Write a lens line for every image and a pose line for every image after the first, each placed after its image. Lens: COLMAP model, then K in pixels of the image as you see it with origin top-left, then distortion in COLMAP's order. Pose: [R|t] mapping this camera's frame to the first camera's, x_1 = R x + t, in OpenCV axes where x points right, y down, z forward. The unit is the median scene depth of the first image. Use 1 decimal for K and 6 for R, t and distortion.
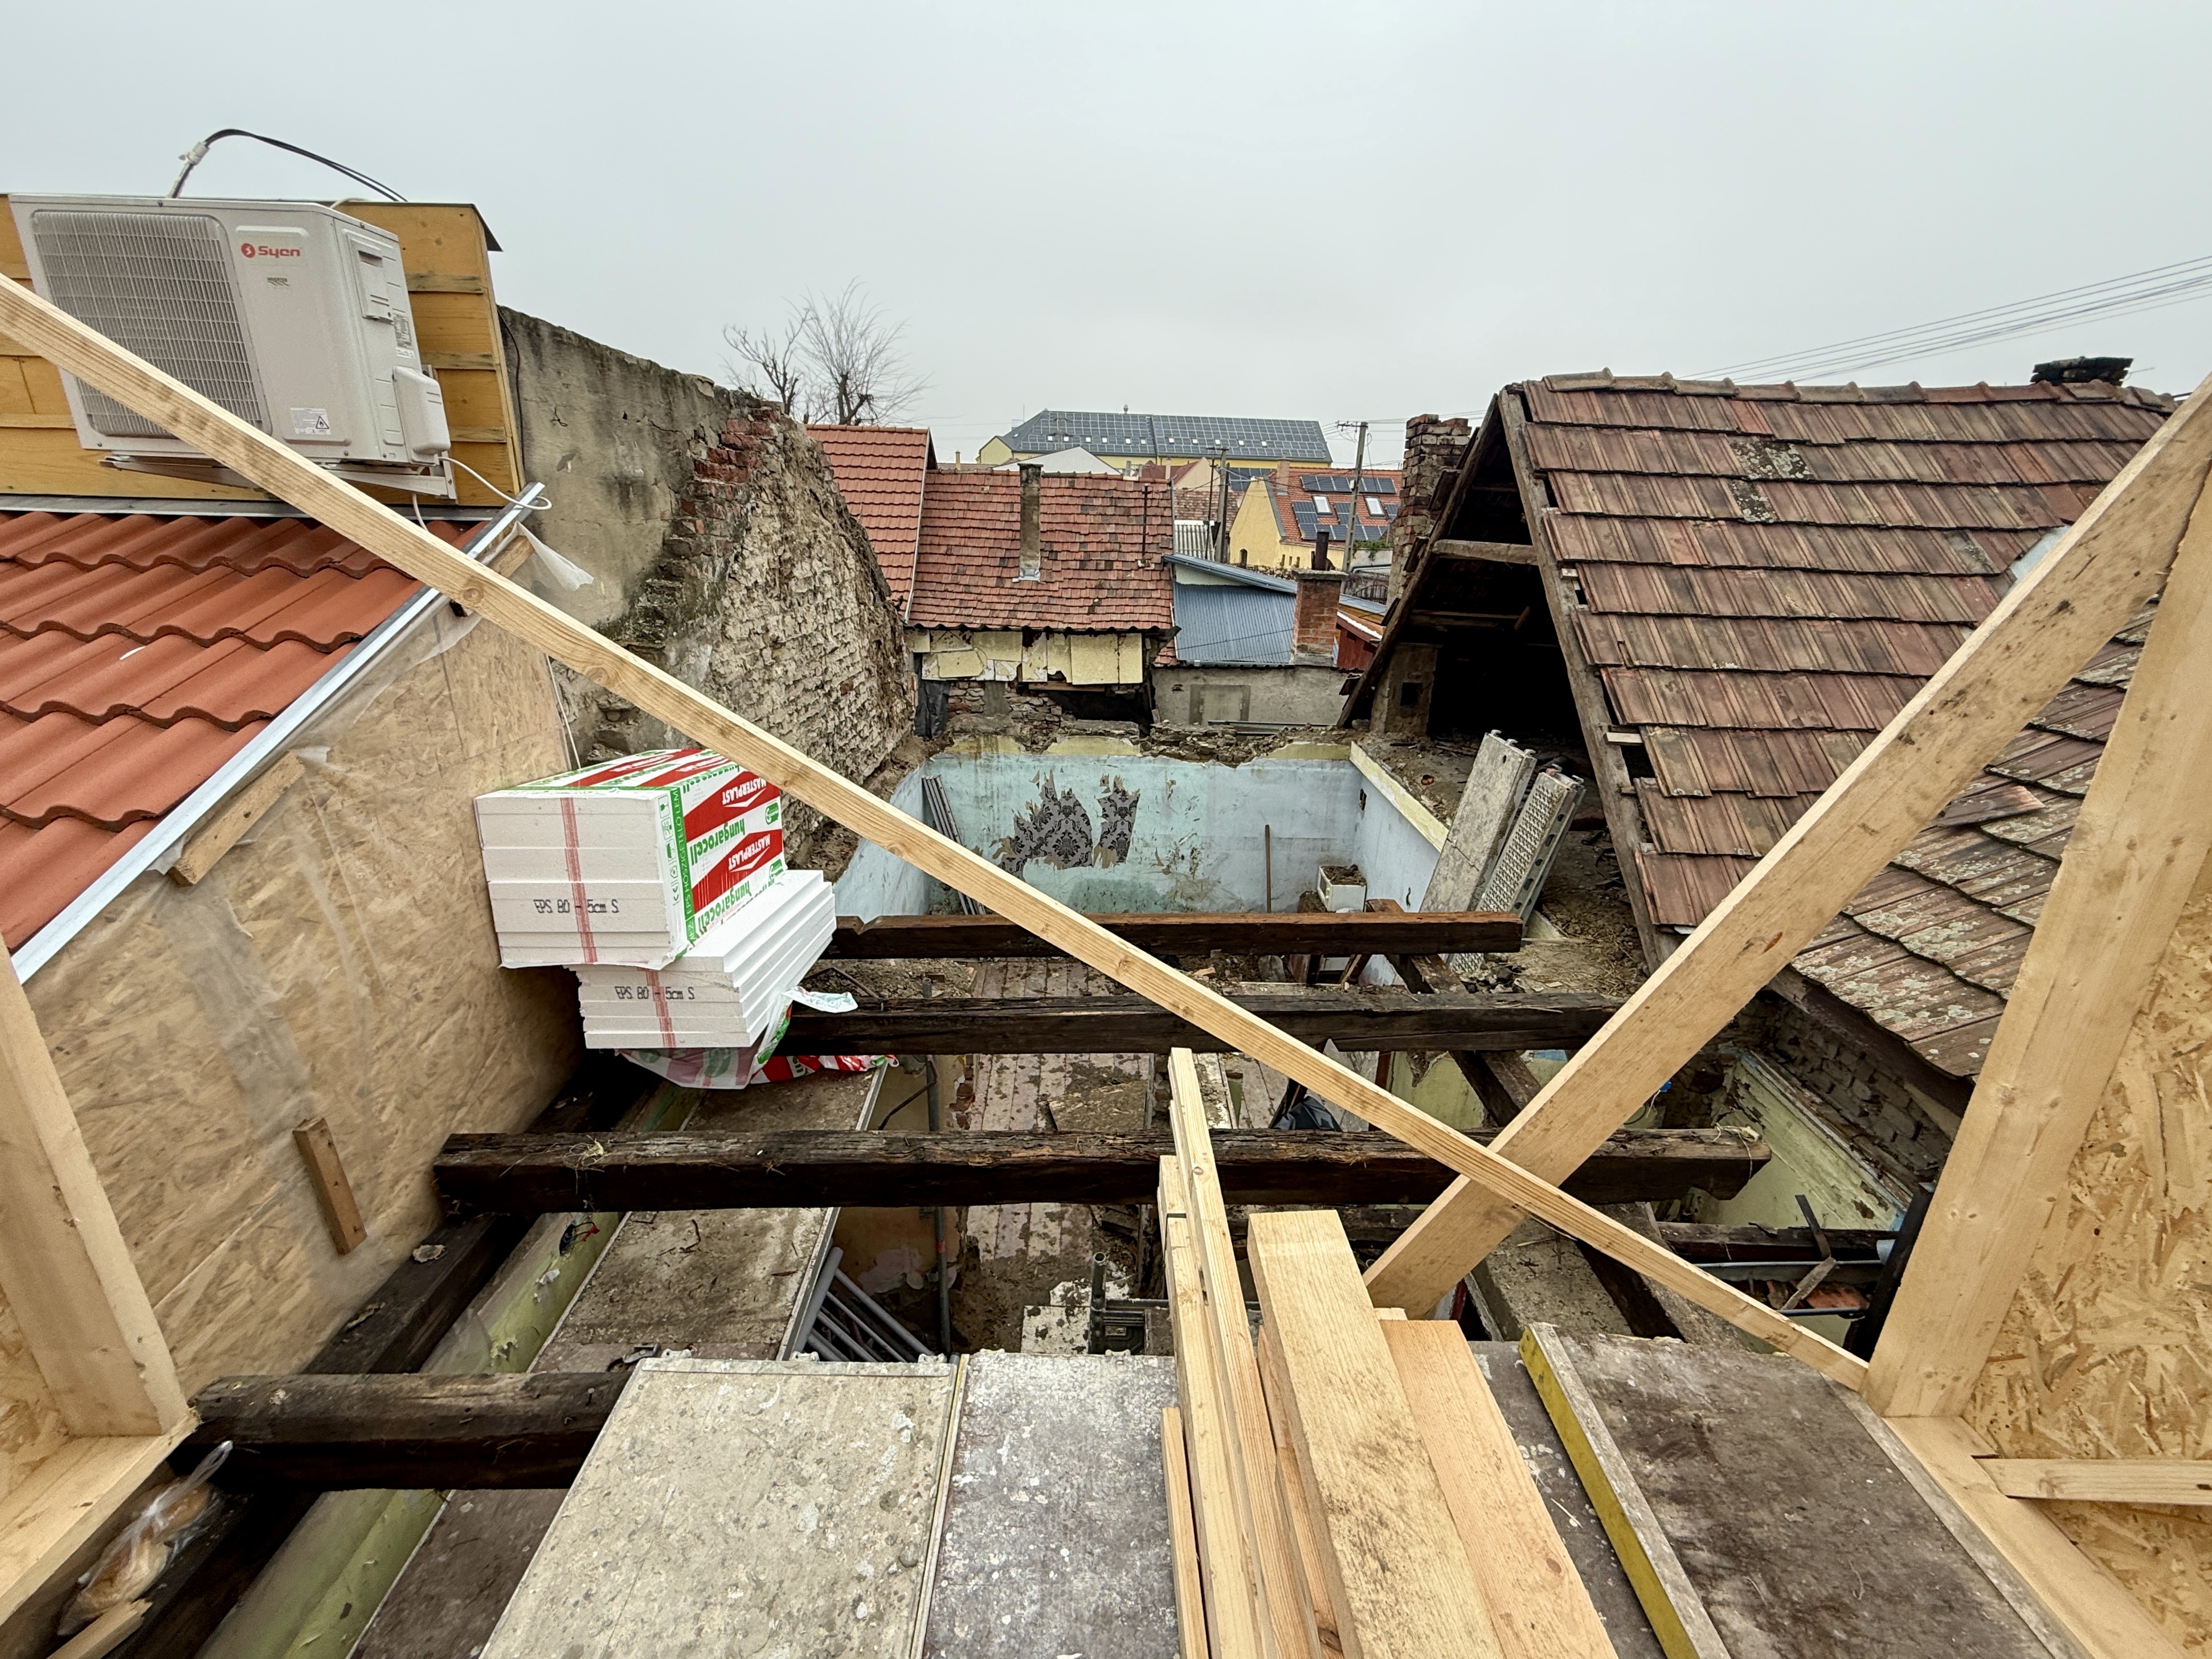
lens RADIAL K [[915.6, 0, 1097.9], [0, 915.6, 823.8], [0, 0, 1]] dist [0.001373, -0.000273]
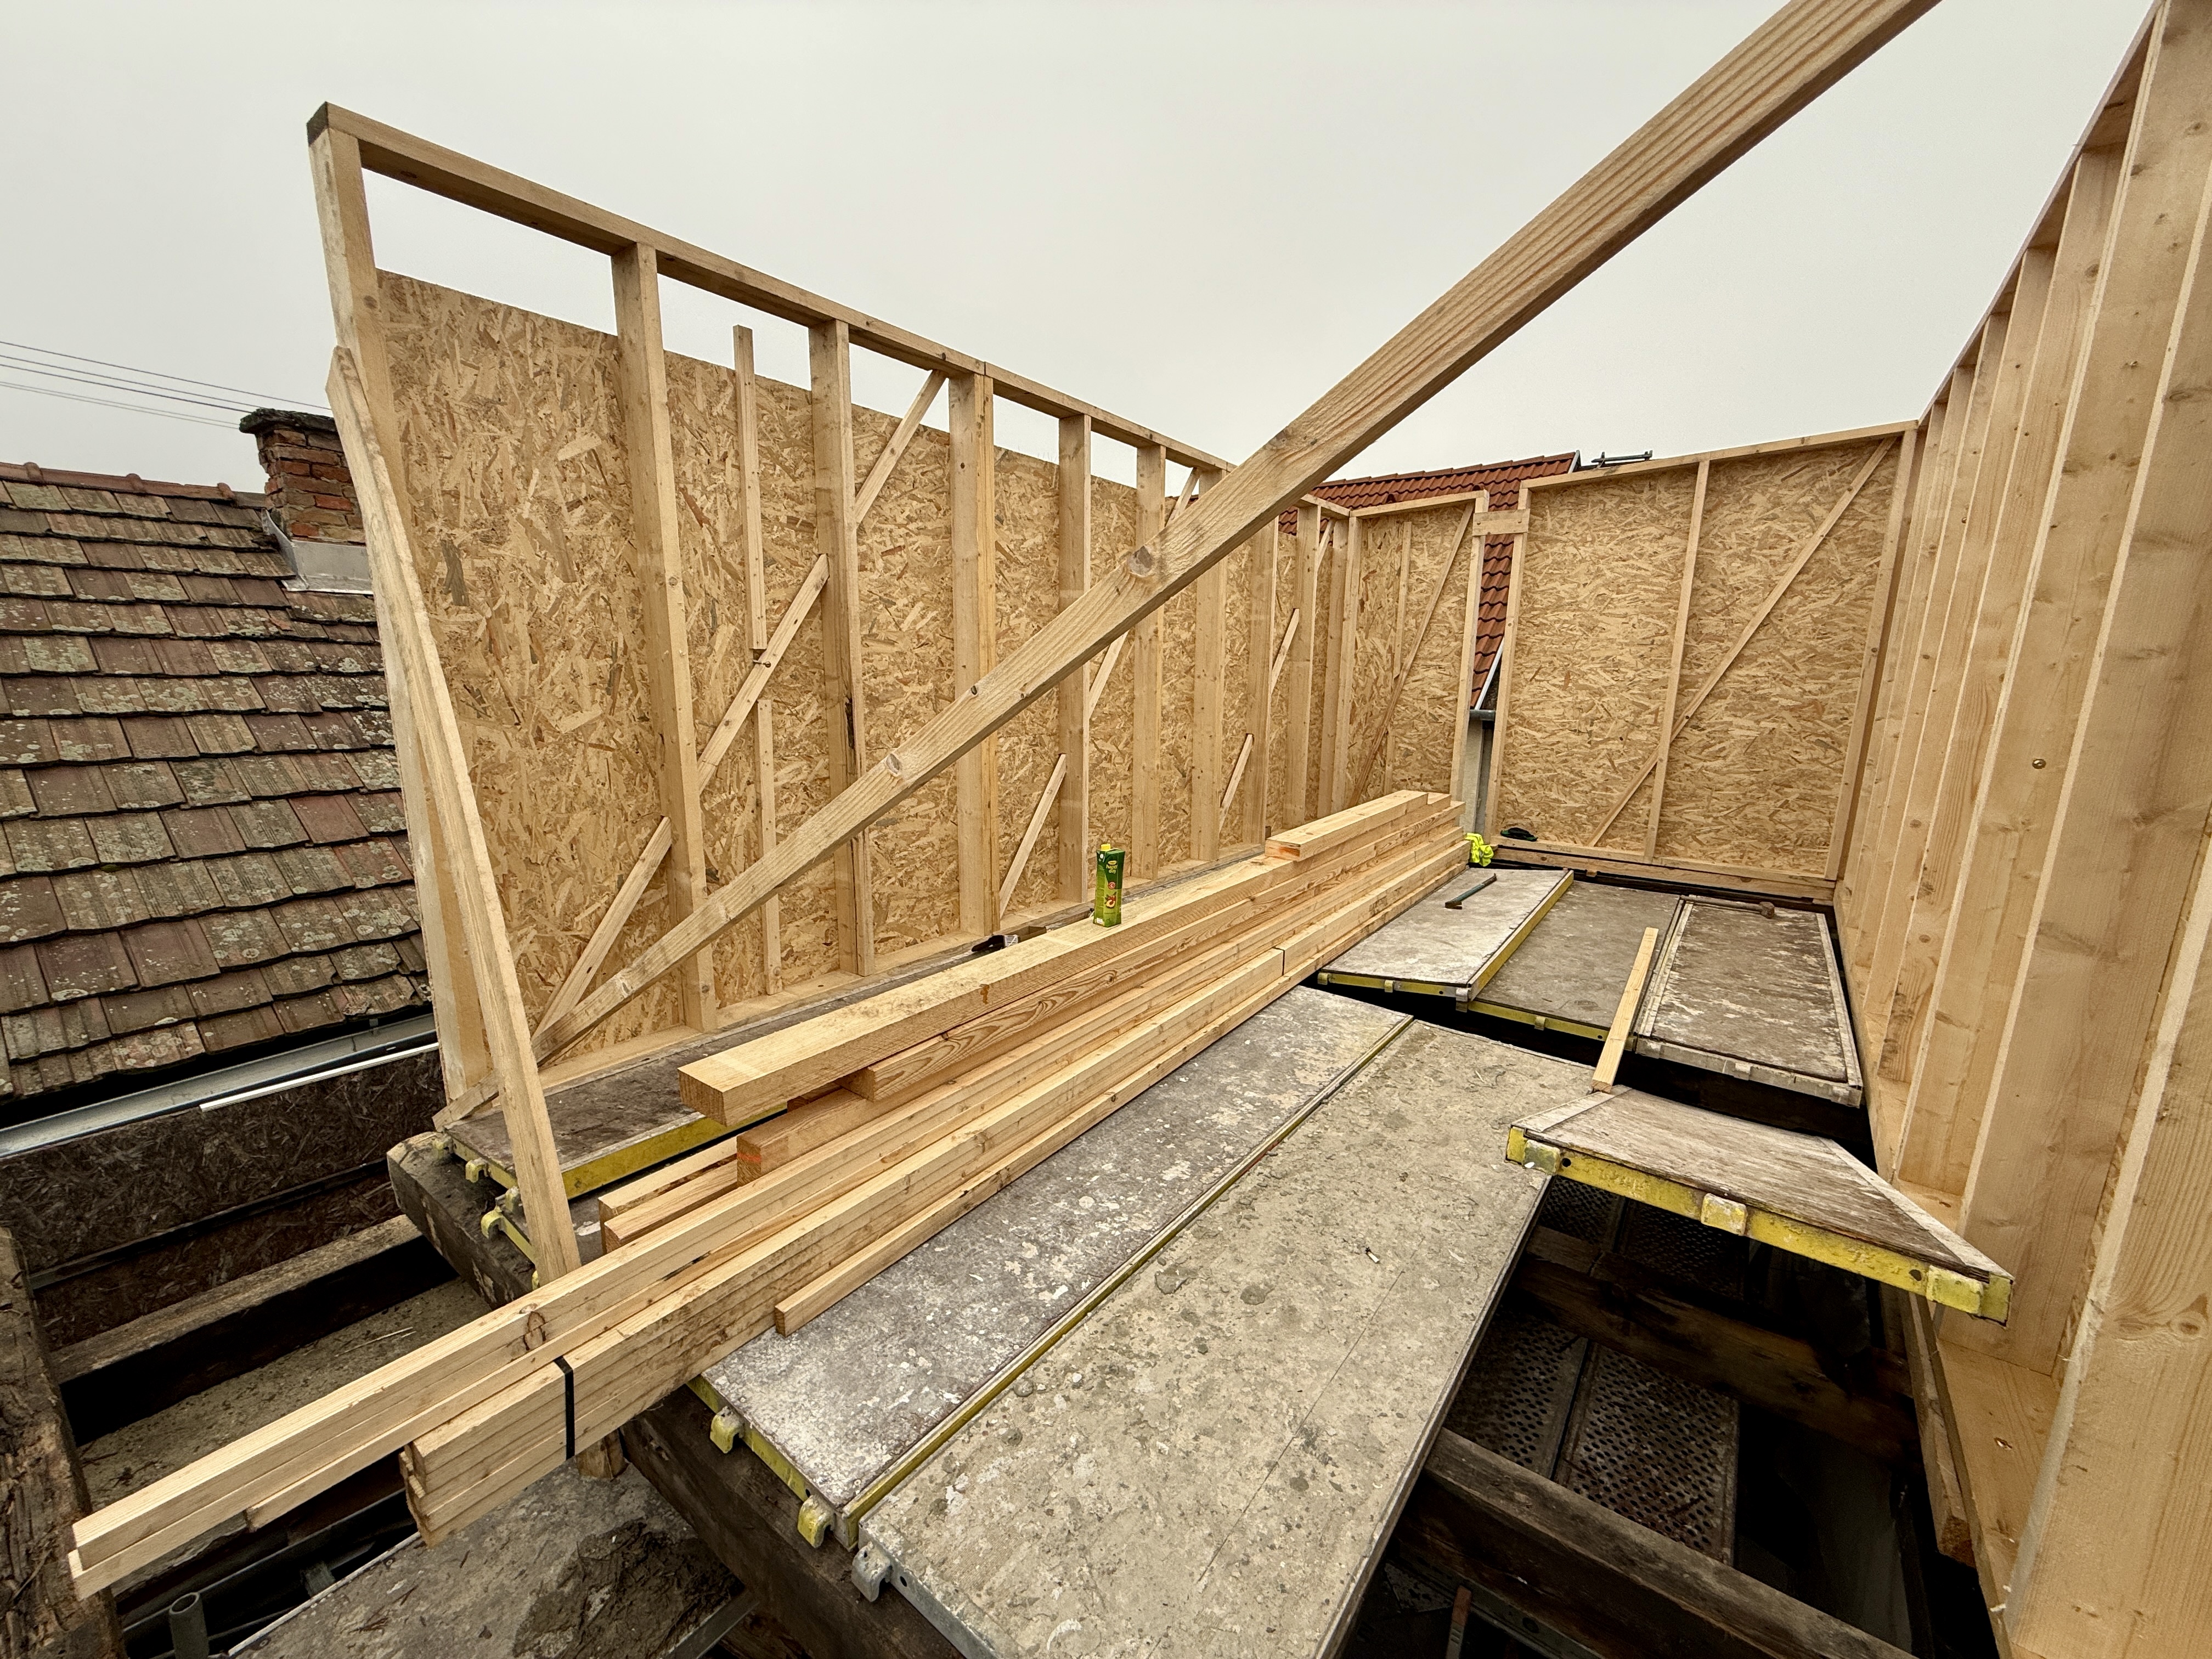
lens RADIAL K [[879.8, 0, 1096.6], [0, 879.8, 826.9], [0, 0, 1]] dist [0.000826, -0.000380]
pose [[-0.793417, -0.154278, 0.588802, -0.135876], [0.160421, 0.880142, 0.446784, -0.045499], [-0.587158, 0.448942, -0.673570, 0.231399]]
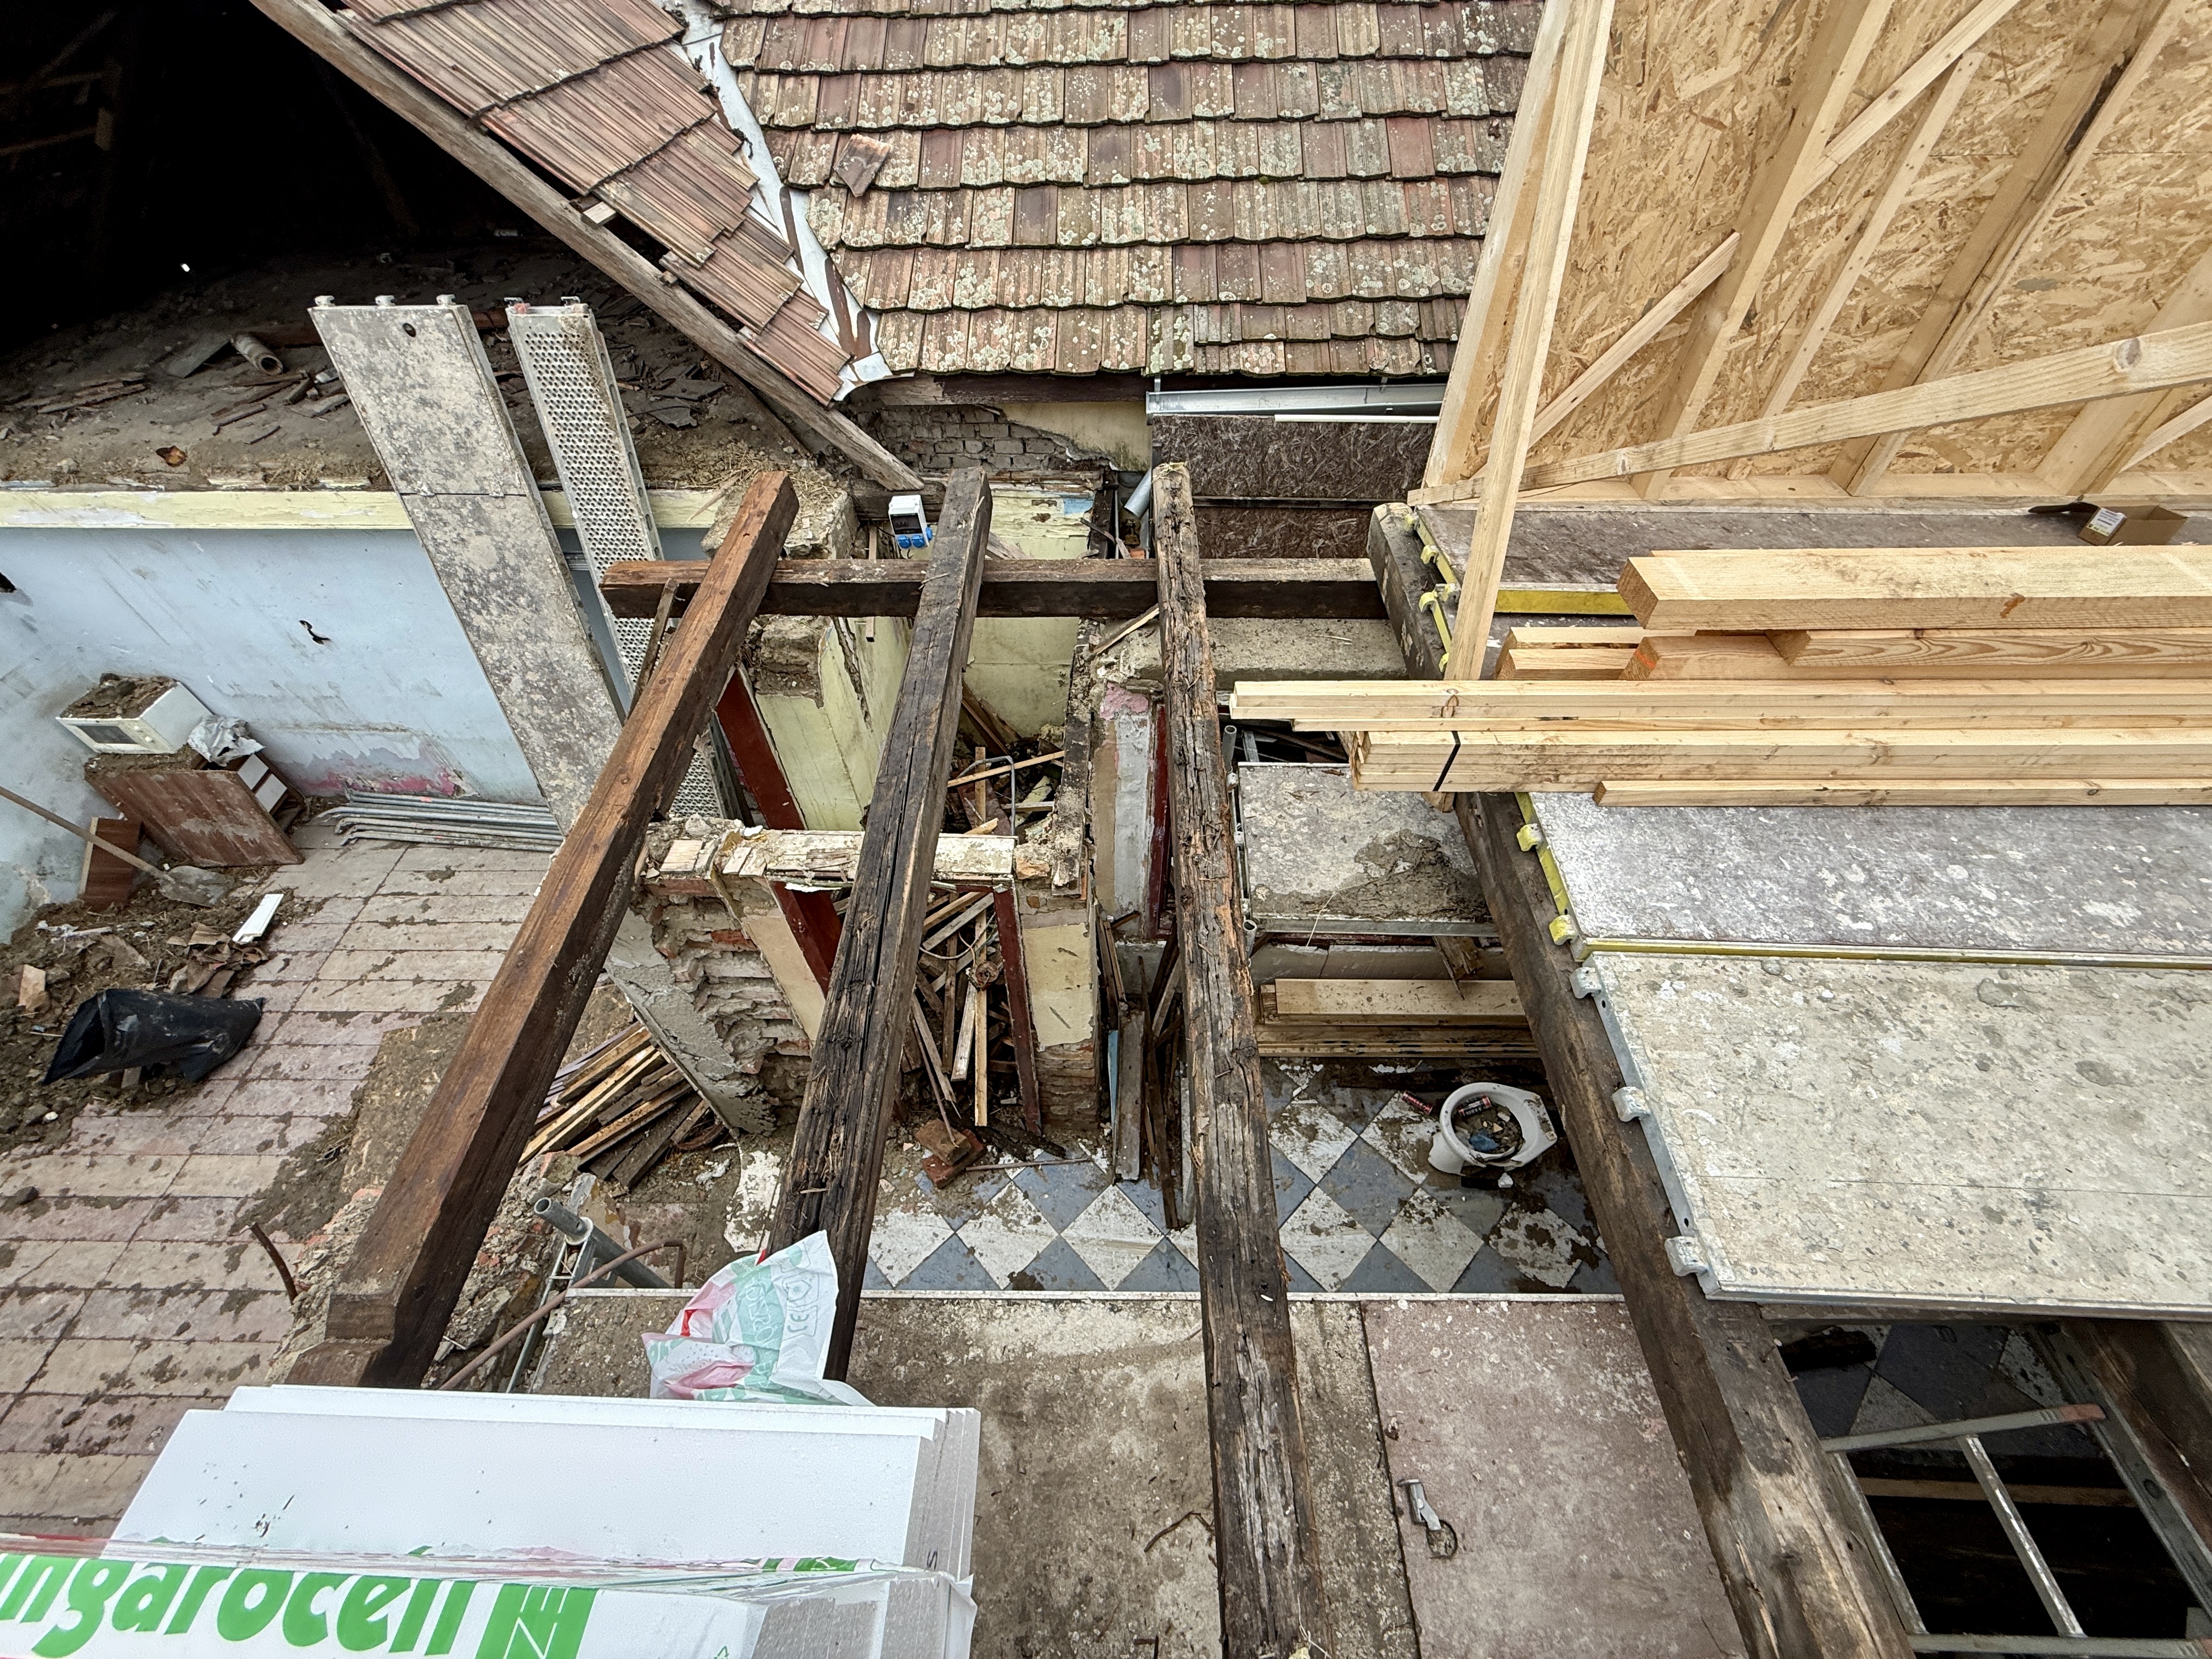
lens RADIAL K [[881.3, 0, 1096.7], [0, 881.3, 827.0], [0, 0, 1]] dist [0.002056, -0.000804]
pose [[0.034991, -0.764679, 0.643461, -0.145566], [0.345223, 0.613470, 0.710265, -0.081160], [-0.937868, 0.197285, 0.285451, 0.250835]]
